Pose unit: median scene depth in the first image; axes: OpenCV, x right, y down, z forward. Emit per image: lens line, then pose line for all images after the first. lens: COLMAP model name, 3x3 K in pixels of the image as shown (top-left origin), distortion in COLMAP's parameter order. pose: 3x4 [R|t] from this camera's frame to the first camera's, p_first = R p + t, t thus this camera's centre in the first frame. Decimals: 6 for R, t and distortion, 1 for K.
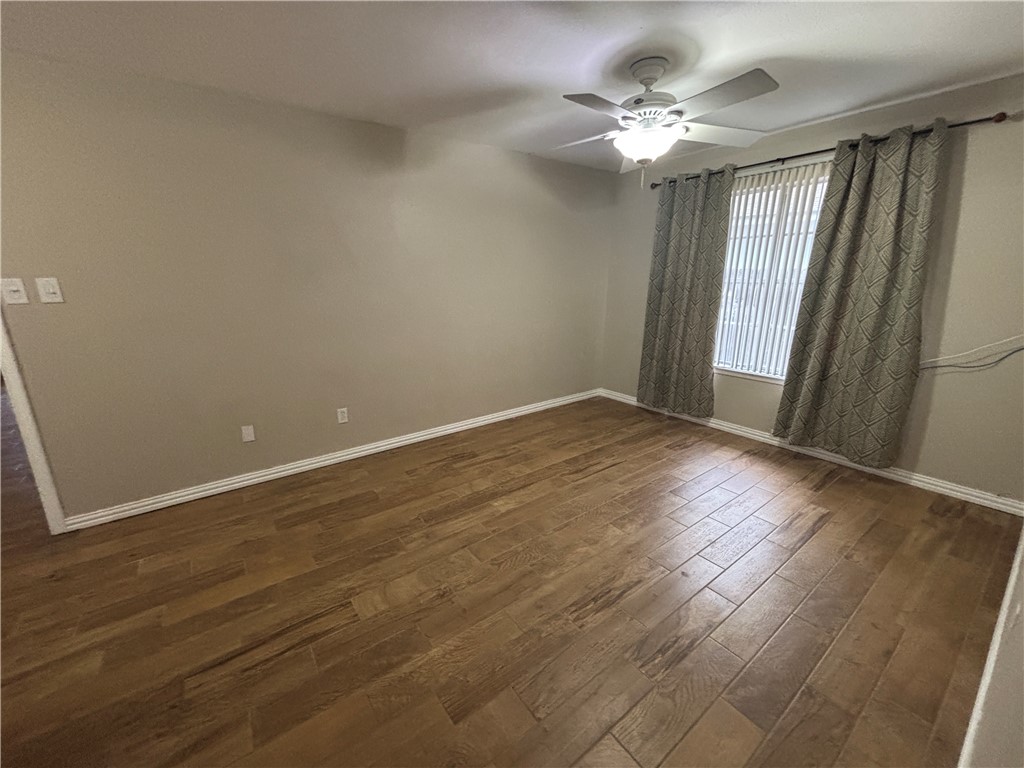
lens RADIAL K [[411.0, 0, 512.0], [0, 411.0, 384.0], [0, 0, 1]] dist [0.013710, -0.010823]
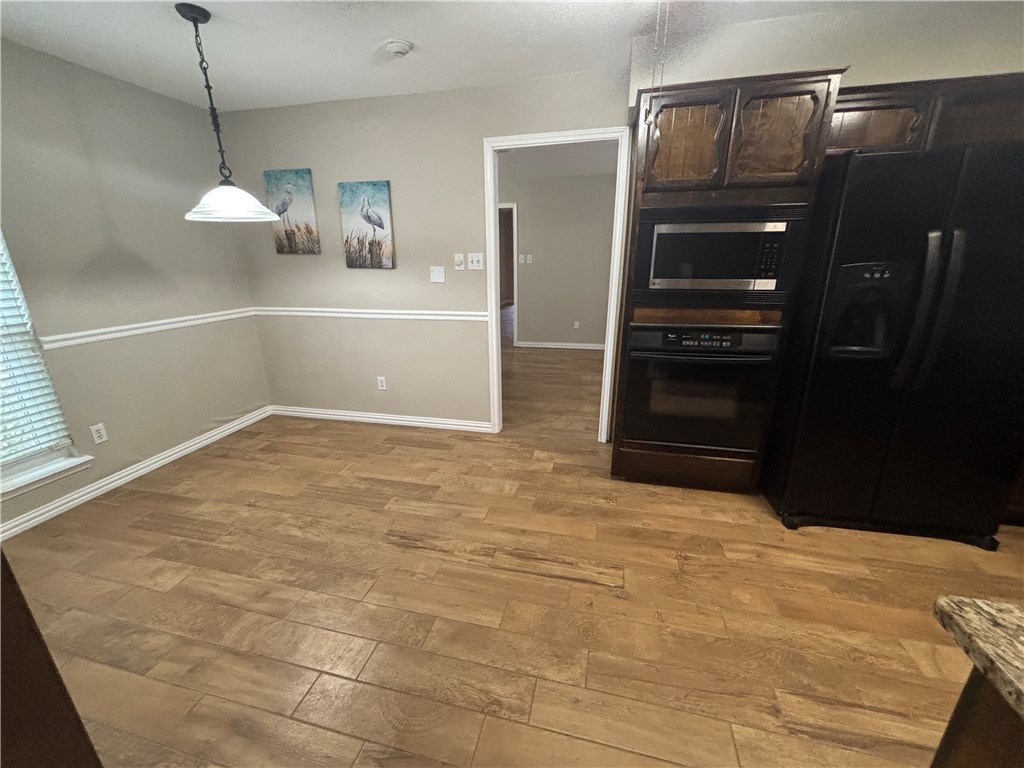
lens RADIAL K [[410.7, 0, 510.1], [0, 410.7, 384.7], [0, 0, 1]] dist [-0.001735, -0.000118]
pose [[0.642255, 0.227030, -0.732097, 0.847202], [-0.195220, 0.972080, 0.130189, 0.215912], [0.741214, 0.059306, 0.668644, -0.756698]]
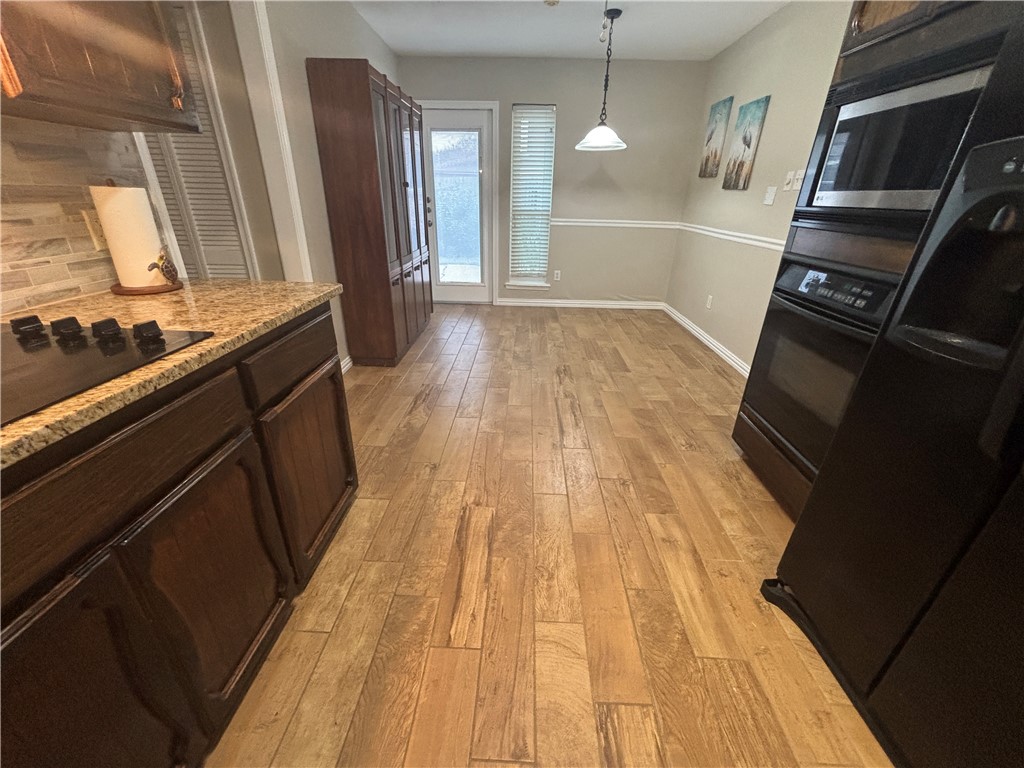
lens RADIAL K [[414.2, 0, 512.0], [0, 414.2, 384.0], [0, 0, 1]] dist [0.001962, 0.000114]
pose [[-0.617824, 0.316670, -0.719732, 1.147350], [-0.229136, 0.803090, 0.550039, 0.067168], [0.752190, 0.504744, -0.423608, 0.001313]]
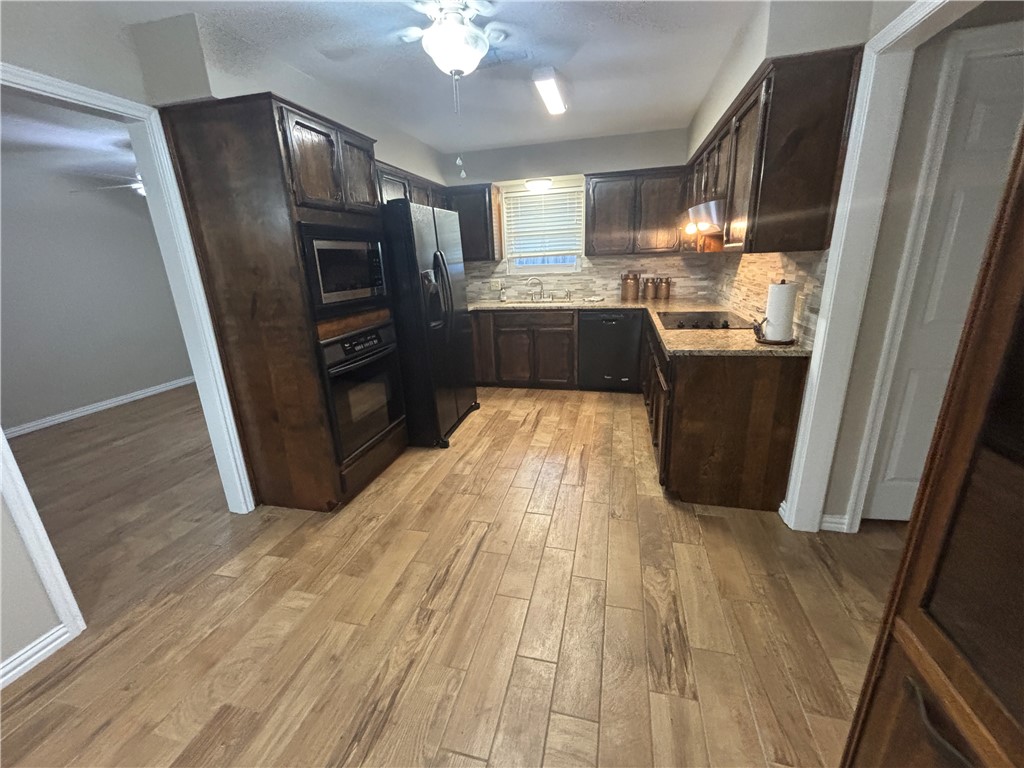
lens RADIAL K [[411.0, 0, 512.0], [0, 411.0, 384.0], [0, 0, 1]] dist [0.013710, -0.010823]
pose [[0.768152, -0.217732, 0.602110, 0.182097], [0.211660, 0.973885, 0.082142, 0.245922], [-0.604271, 0.064345, 0.794177, -0.867319]]
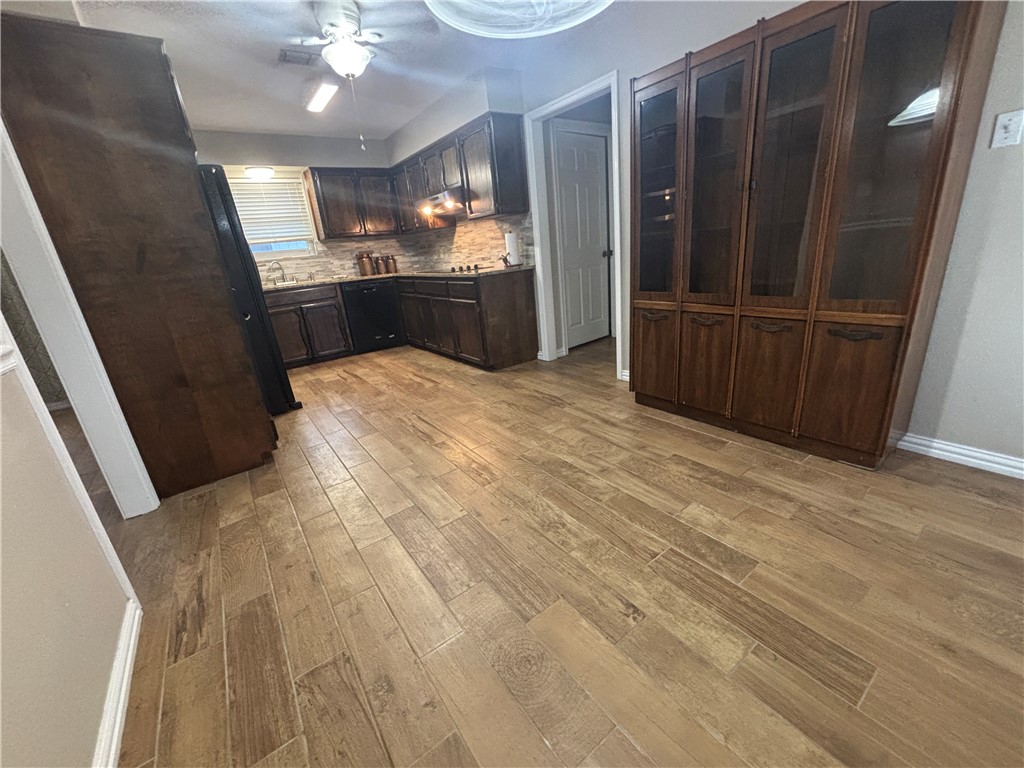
lens RADIAL K [[414.2, 0, 512.0], [0, 414.2, 384.0], [0, 0, 1]] dist [0.001962, 0.000114]
pose [[0.002760, -0.317858, 0.948134, -0.423231], [0.356209, 0.886258, 0.296077, 0.271887], [-0.934402, 0.336917, 0.115671, -0.583387]]
